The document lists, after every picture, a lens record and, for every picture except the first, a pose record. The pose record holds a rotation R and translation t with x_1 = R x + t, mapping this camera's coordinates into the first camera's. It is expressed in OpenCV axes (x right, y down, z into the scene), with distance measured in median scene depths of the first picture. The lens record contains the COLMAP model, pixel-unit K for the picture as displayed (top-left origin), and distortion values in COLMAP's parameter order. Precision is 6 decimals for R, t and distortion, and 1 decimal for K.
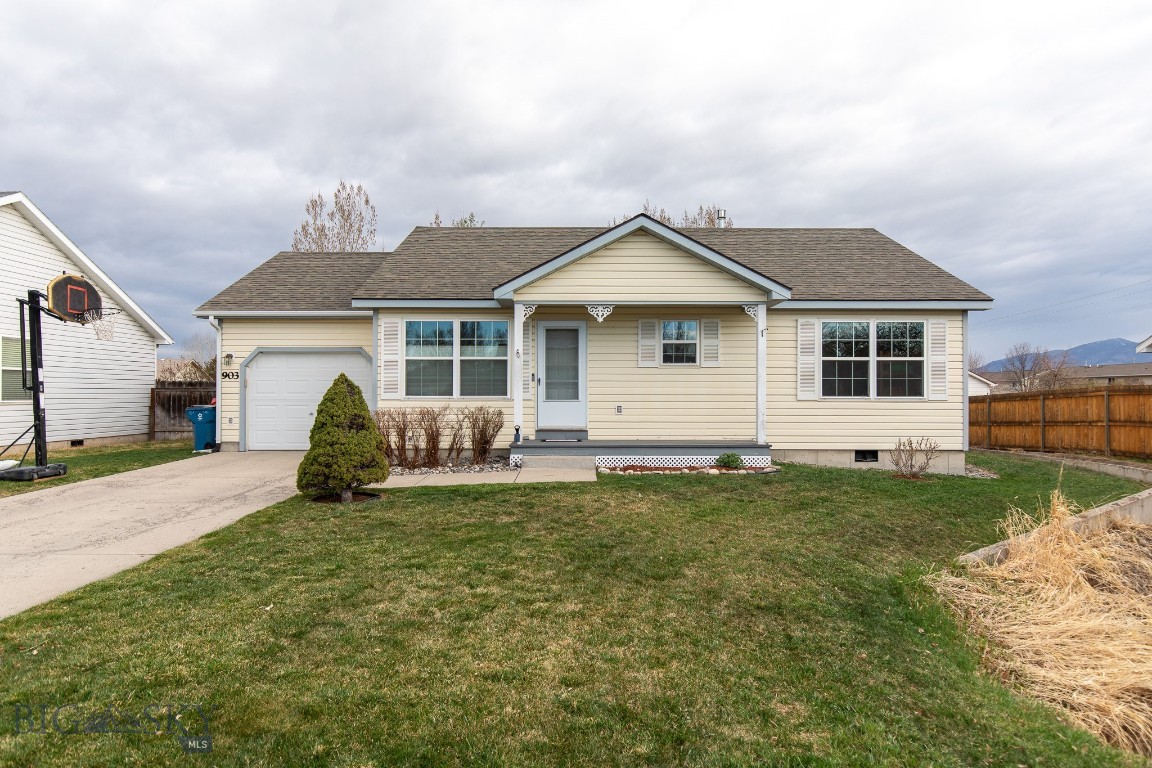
lens RADIAL K [[685.3, 0, 576.7], [0, 685.3, 386.5], [0, 0, 1]] dist [0.000636, 0.001169]
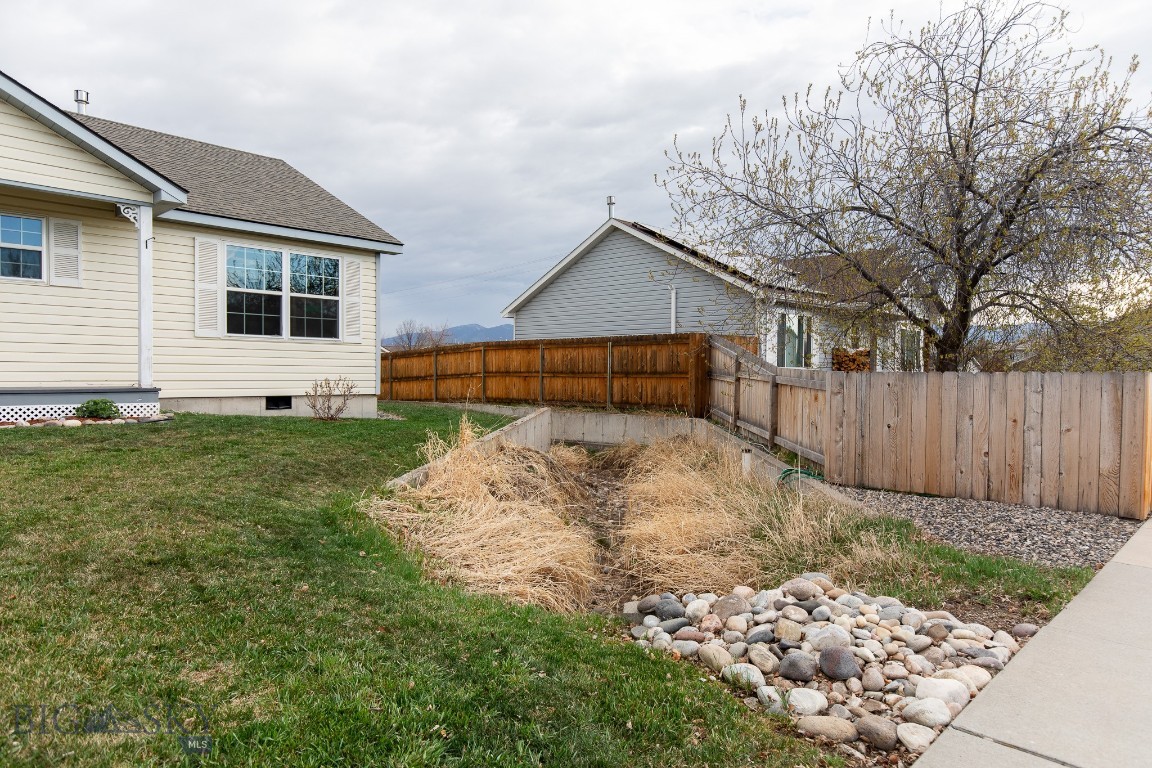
lens RADIAL K [[708.0, 0, 577.7], [0, 708.0, 388.5], [0, 0, 1]] dist [0.000507, 0.000594]
pose [[0.684939, -0.012392, 0.728495, 0.024085], [-0.011463, 0.999548, 0.027781, 0.070567], [-0.728510, -0.027379, 0.684488, 0.115697]]
